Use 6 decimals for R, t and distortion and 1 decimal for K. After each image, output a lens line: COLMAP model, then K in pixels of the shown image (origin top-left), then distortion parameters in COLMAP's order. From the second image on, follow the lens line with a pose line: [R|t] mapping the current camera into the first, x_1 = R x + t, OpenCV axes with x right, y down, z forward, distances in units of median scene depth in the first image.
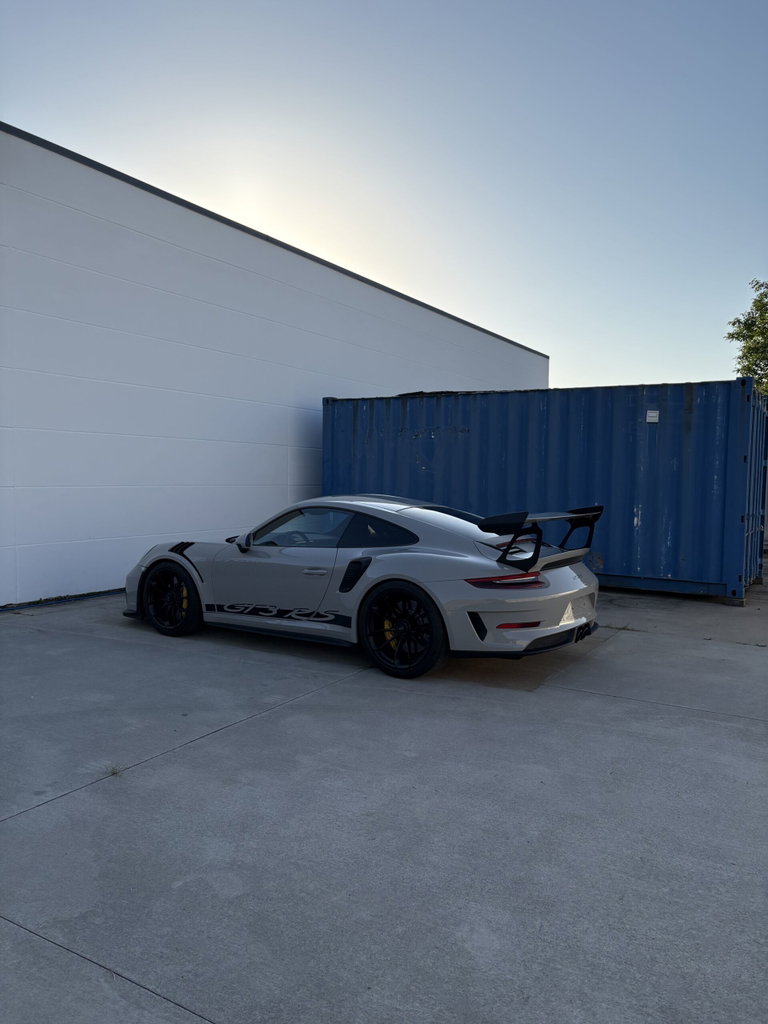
lens RADIAL K [[782.5, 0, 381.8], [0, 782.5, 518.8], [0, 0, 1]] dist [0.035453, -0.029261]
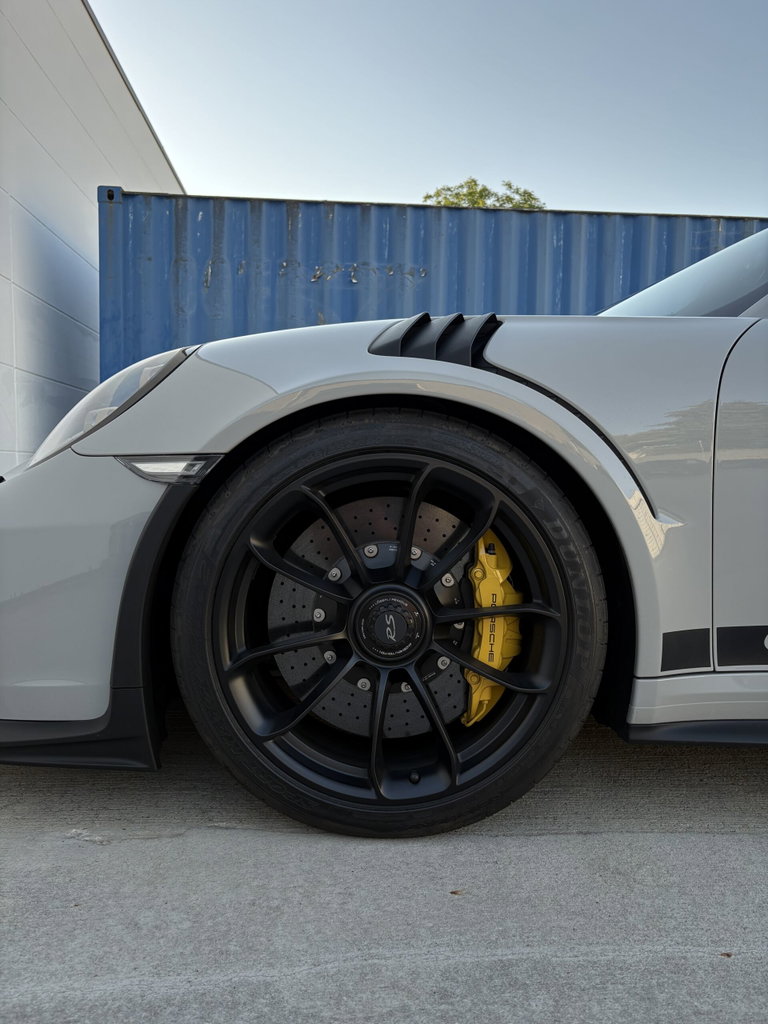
lens RADIAL K [[782.5, 0, 380.6], [0, 782.5, 519.7], [0, 0, 1]] dist [0.035453, -0.029261]
pose [[0.824609, -0.035692, 0.564576, -0.375386], [0.023953, 0.999316, 0.028190, 0.073902], [-0.565196, -0.009722, 0.824899, 0.865627]]
